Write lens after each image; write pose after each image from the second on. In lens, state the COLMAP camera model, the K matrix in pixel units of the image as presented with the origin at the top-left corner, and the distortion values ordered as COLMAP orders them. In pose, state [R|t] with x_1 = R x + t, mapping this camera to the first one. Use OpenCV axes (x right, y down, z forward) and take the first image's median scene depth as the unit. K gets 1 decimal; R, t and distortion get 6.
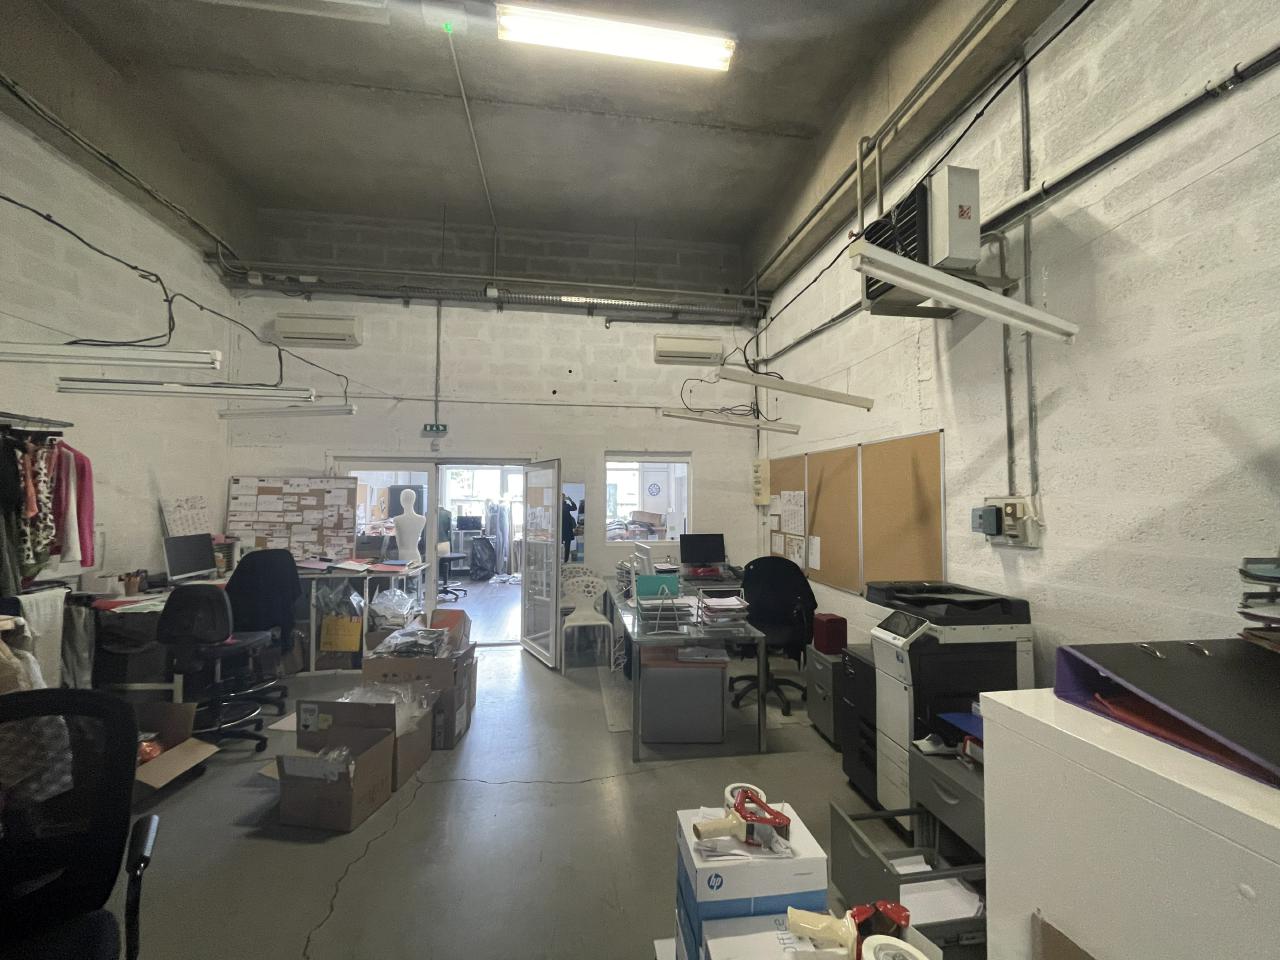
lens RADIAL K [[518.1, 0, 640.9], [0, 518.1, 479.2], [0, 0, 1]] dist [-0.002957, 0.000051]
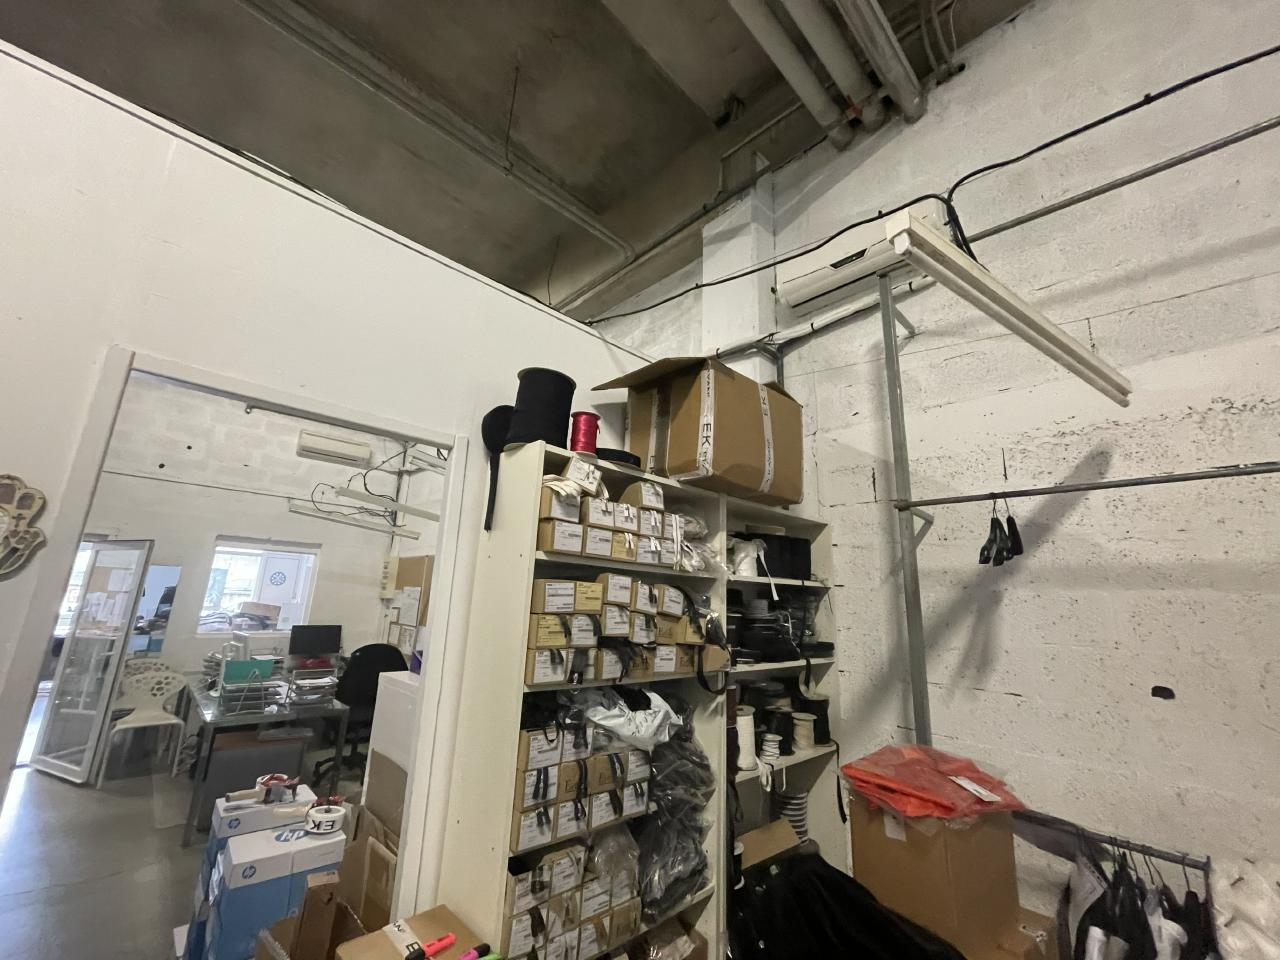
lens RADIAL K [[518.1, 0, 641.4], [0, 518.1, 478.4], [0, 0, 1]] dist [-0.002957, 0.000051]
pose [[0.814044, 0.163677, 0.557263, 0.021336], [-0.057344, 0.977432, -0.203320, -0.007930], [-0.577966, 0.133556, 0.805058, -0.253420]]
